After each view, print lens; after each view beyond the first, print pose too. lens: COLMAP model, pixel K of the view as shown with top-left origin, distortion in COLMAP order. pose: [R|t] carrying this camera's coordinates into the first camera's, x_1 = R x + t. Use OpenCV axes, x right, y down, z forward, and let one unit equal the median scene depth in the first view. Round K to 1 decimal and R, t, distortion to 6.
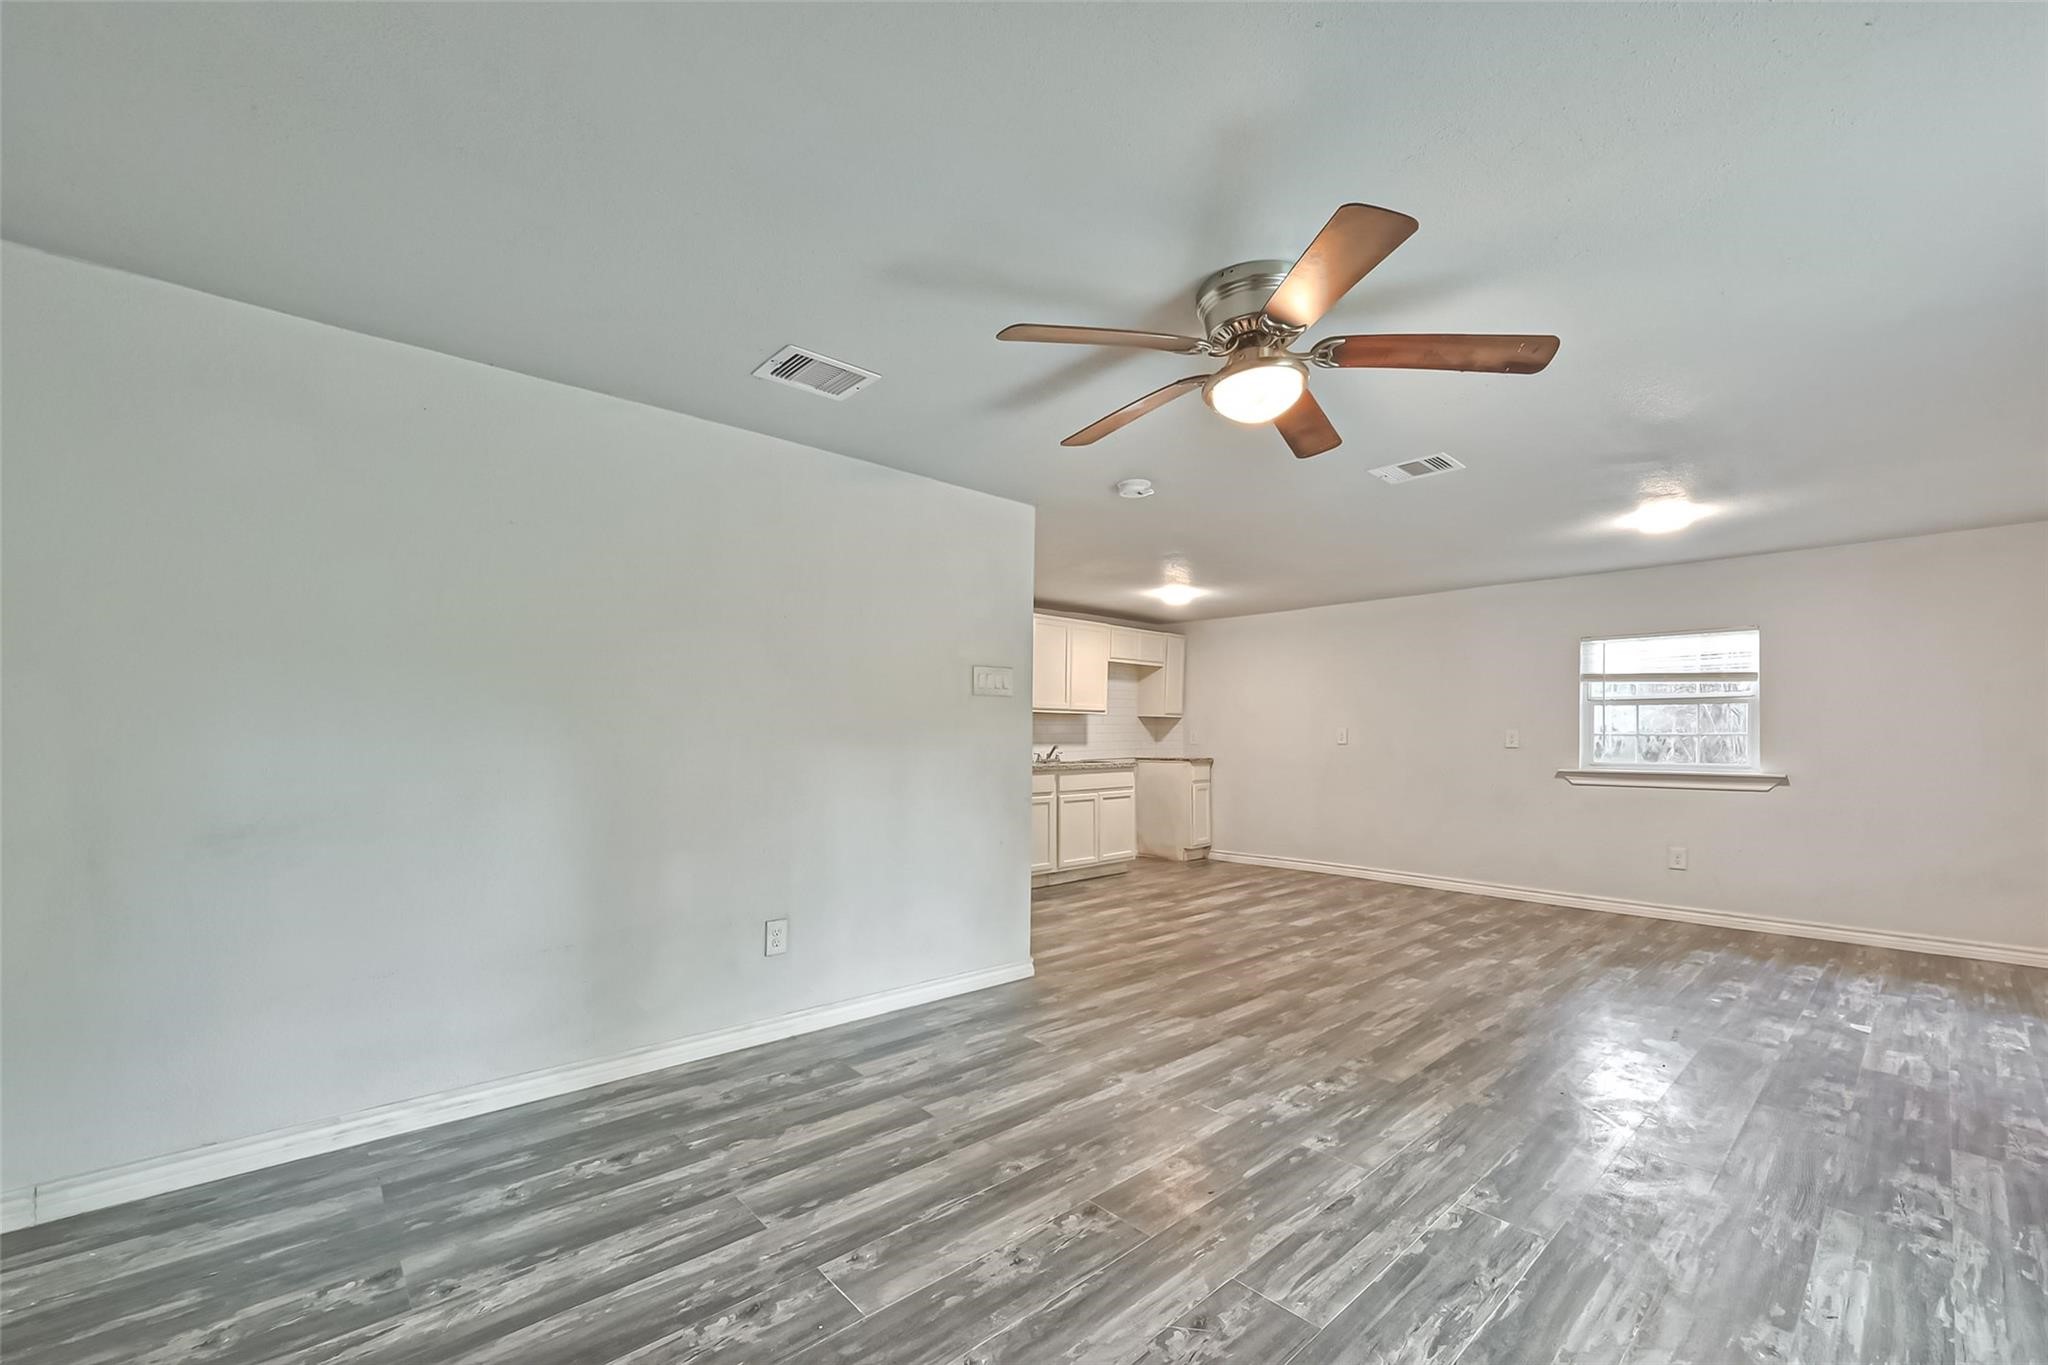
lens RADIAL K [[820.4, 0, 1029.6], [0, 820.4, 729.5], [0, 0, 1]] dist [-0.003201, 0.000028]
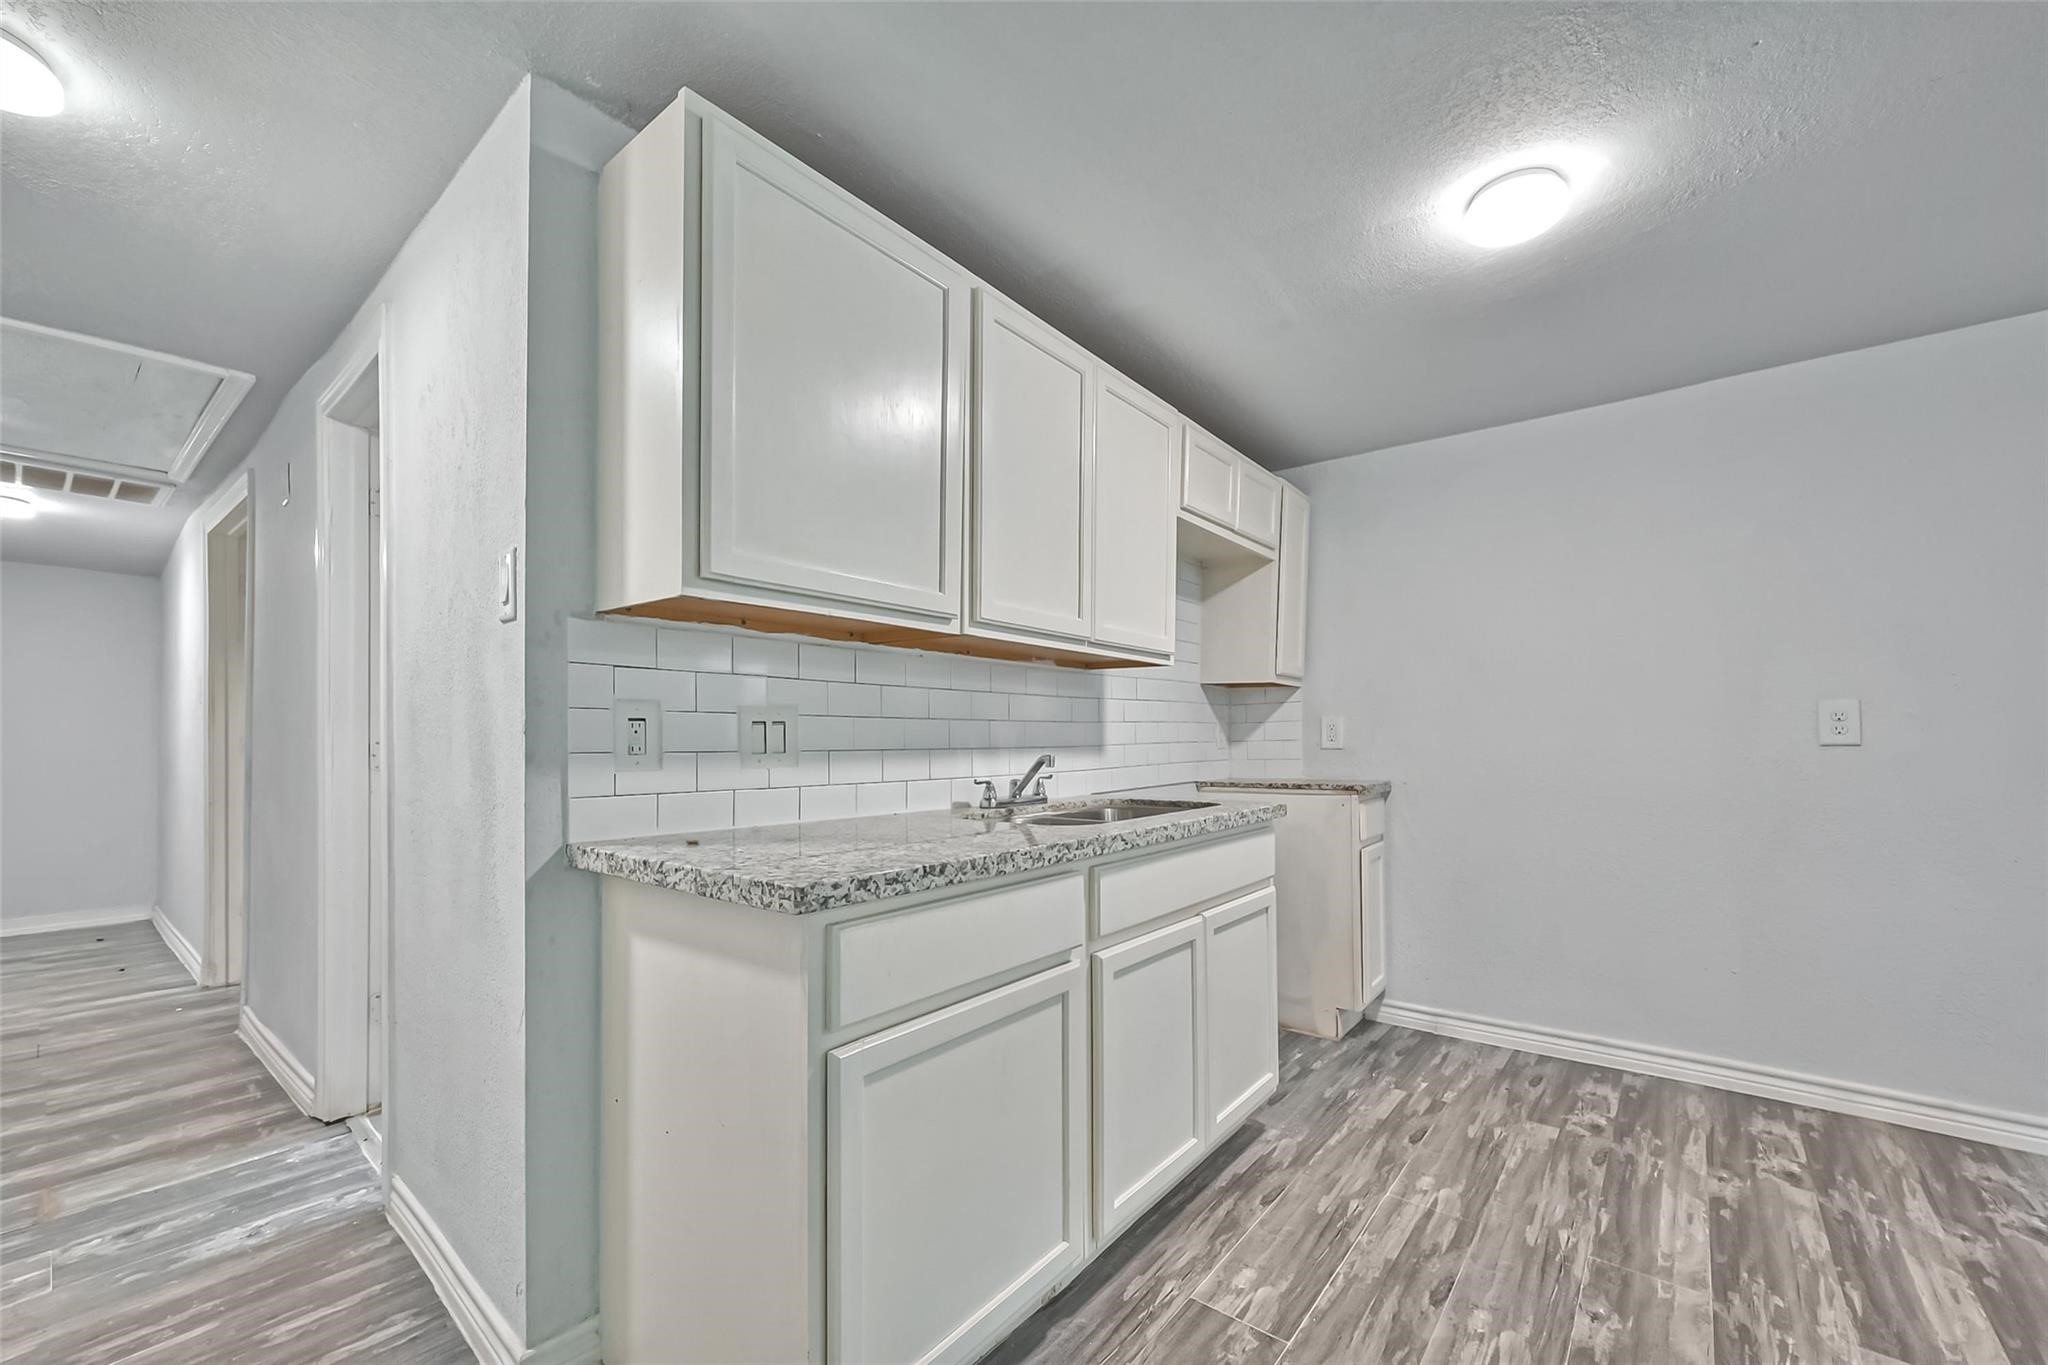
lens RADIAL K [[820.4, 0, 1029.6], [0, 820.4, 729.5], [0, 0, 1]] dist [-0.003201, 0.000028]
pose [[0.988562, -0.003426, 0.150775, -0.039304], [0.004428, 0.999970, -0.006311, 0.021758], [-0.150749, 0.006906, 0.988548, 1.284315]]
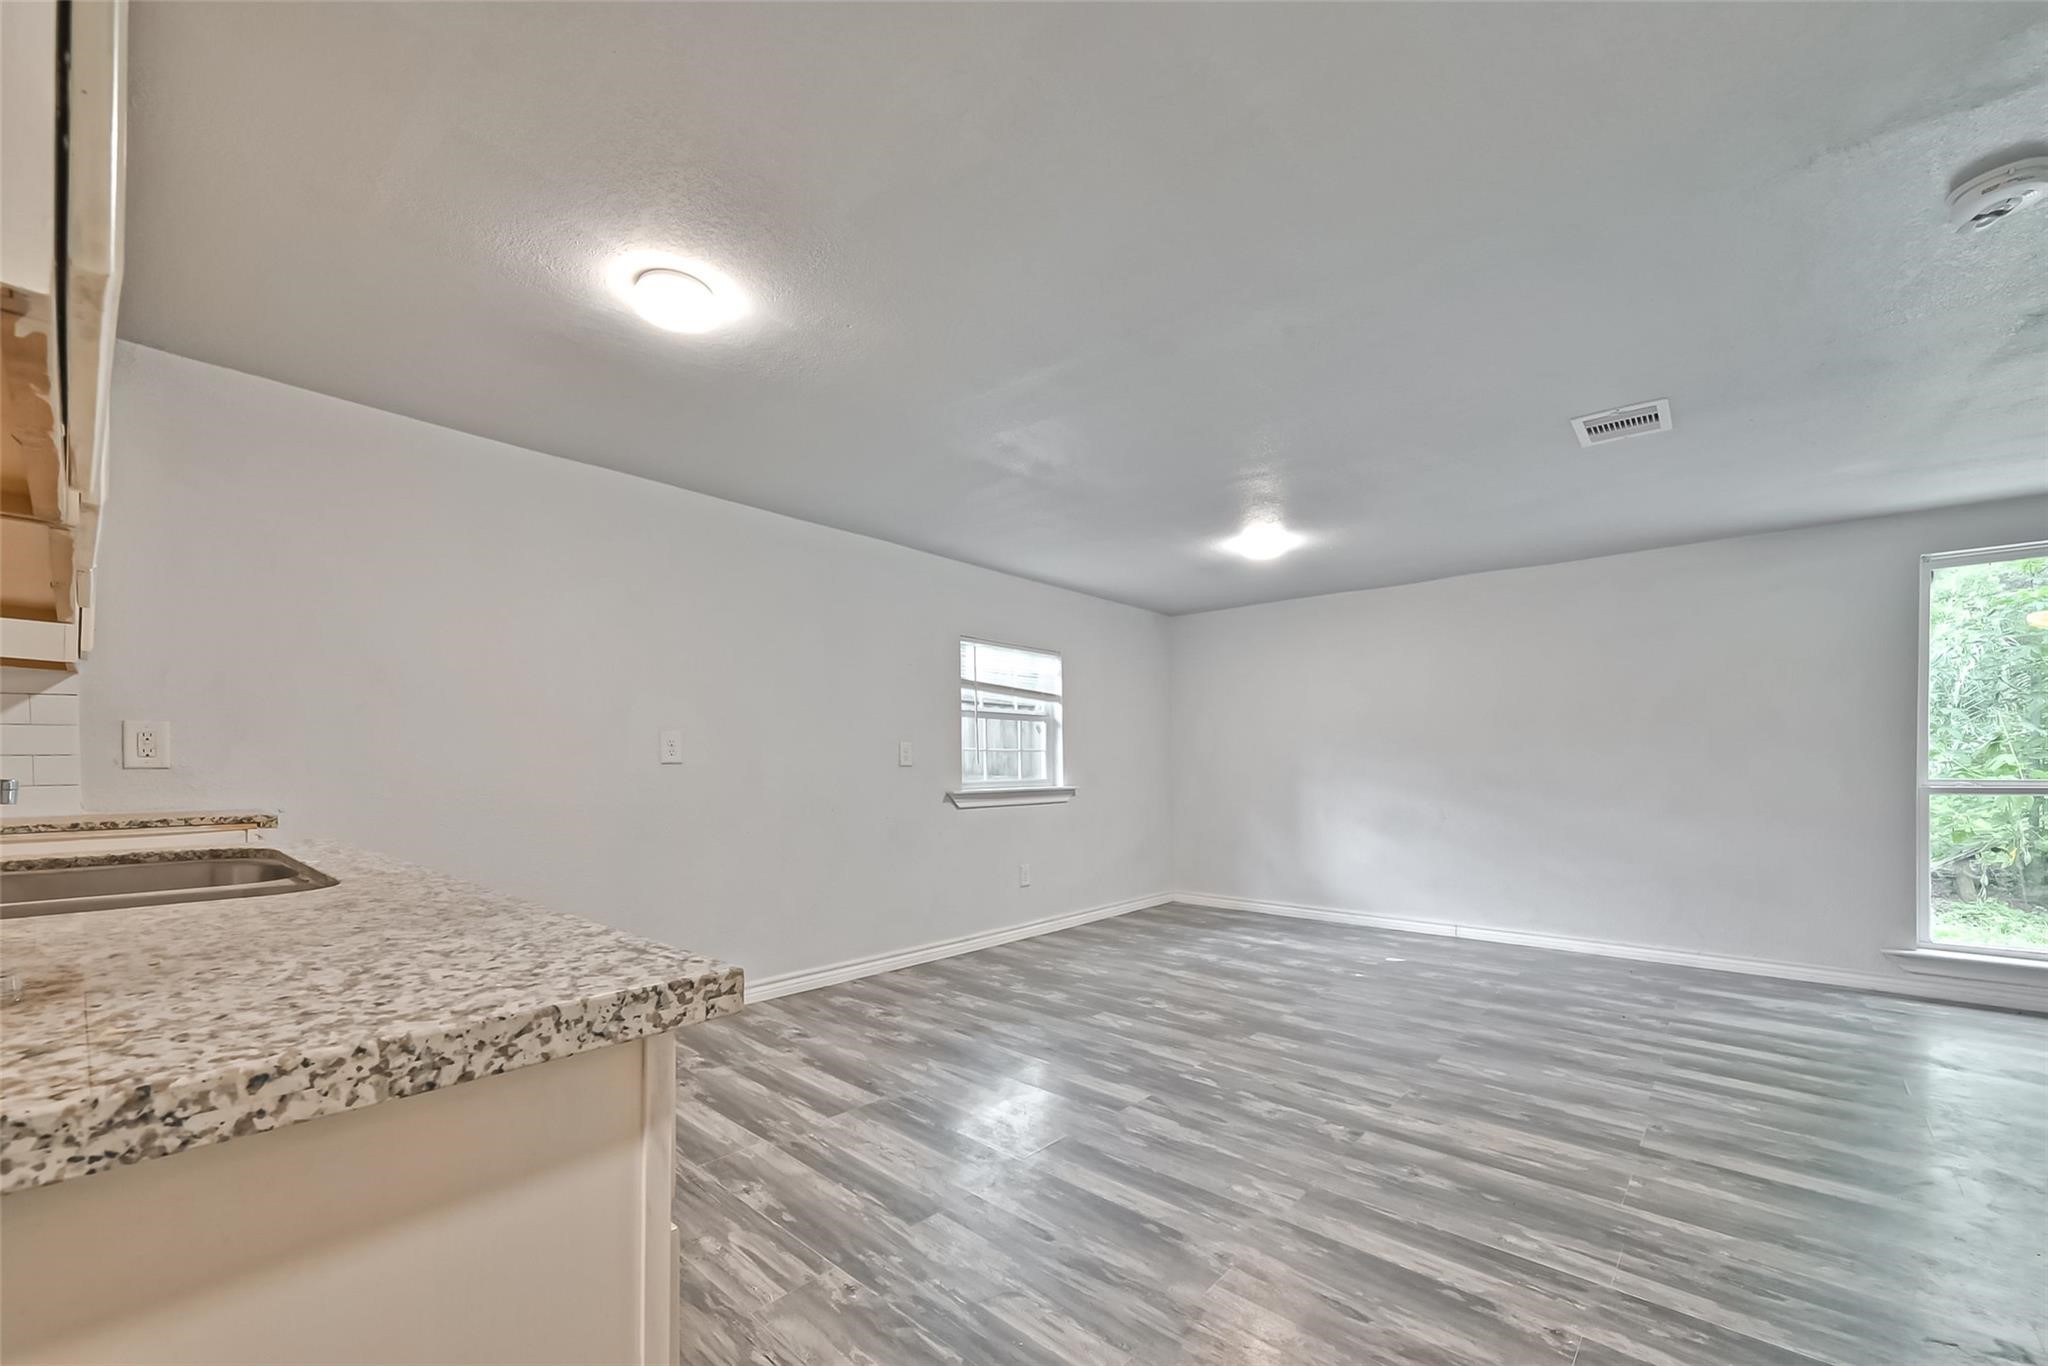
lens RADIAL K [[813.1, 0, 1026.0], [0, 813.1, 765.5], [0, 0, 1]] dist [-0.001026, -0.000133]
pose [[-0.102342, -0.006077, 0.994731, -0.261623], [-0.009980, 0.999937, 0.005082, 0.026873], [-0.994699, -0.009408, -0.102396, 1.530166]]
